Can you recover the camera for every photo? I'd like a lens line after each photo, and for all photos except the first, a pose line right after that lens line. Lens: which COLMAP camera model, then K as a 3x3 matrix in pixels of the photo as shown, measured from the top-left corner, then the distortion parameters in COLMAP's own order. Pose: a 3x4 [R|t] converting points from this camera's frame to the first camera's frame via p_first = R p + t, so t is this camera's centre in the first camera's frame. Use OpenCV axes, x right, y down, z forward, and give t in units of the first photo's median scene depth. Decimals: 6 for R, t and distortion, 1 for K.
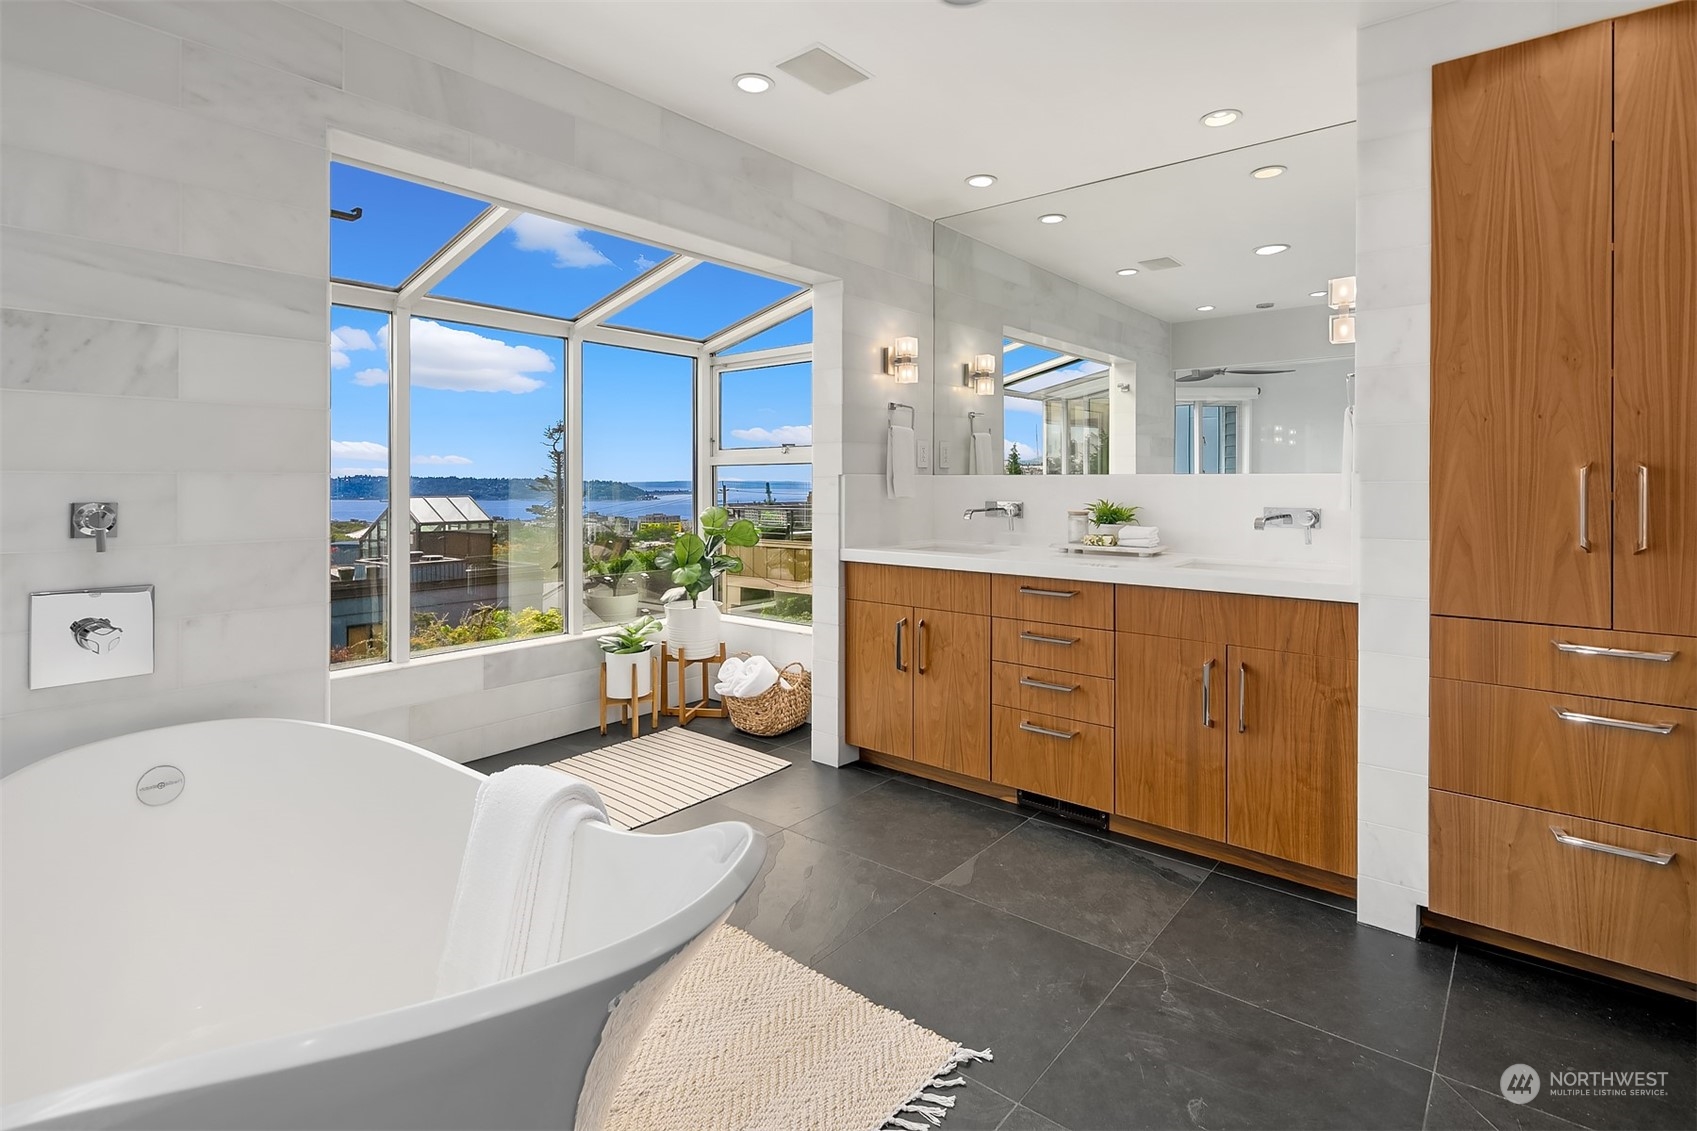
lens RADIAL K [[834.3, 0, 859.4], [0, 834.3, 482.6], [0, 0, 1]] dist [0.004604, -0.001552]
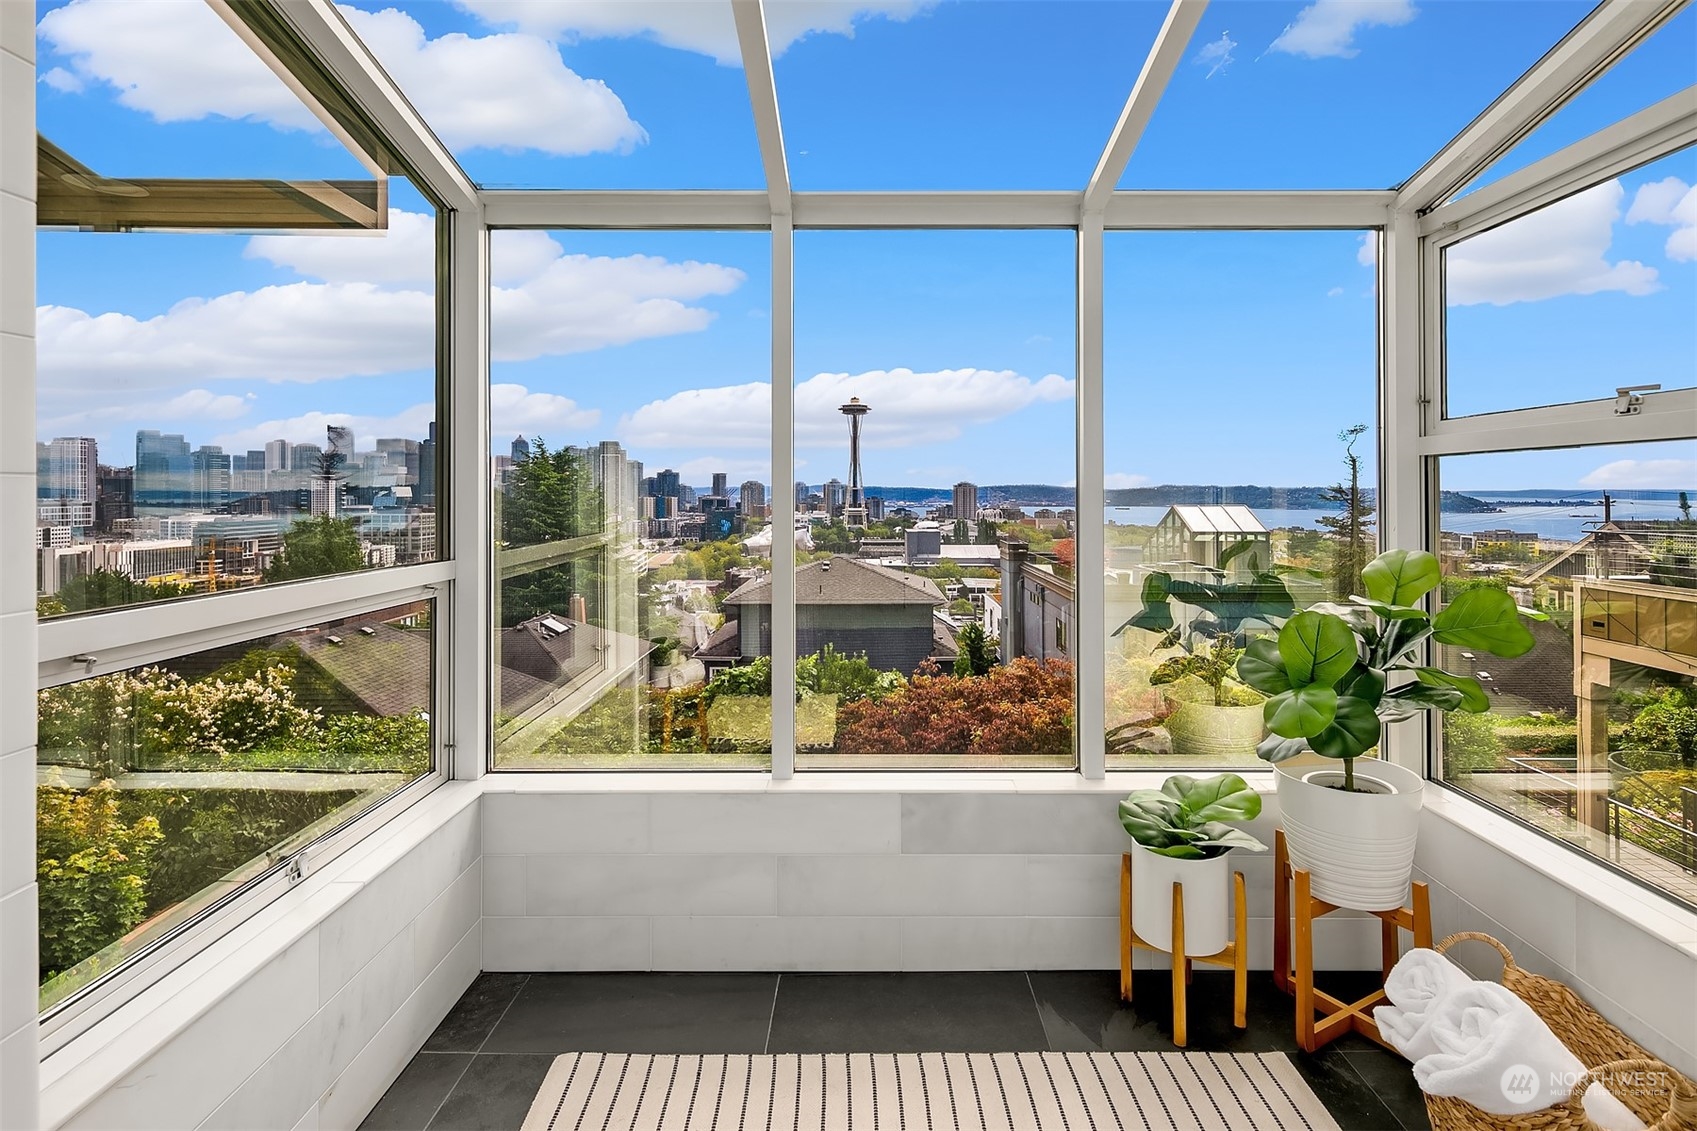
lens RADIAL K [[834.3, 0, 868.3], [0, 834.3, 485.6], [0, 0, 1]] dist [0.004604, -0.001552]
pose [[0.630503, -0.003072, -0.776181, -0.016328], [-0.002062, 0.999982, -0.005633, -0.001256], [0.776184, 0.005152, 0.630485, 0.567996]]
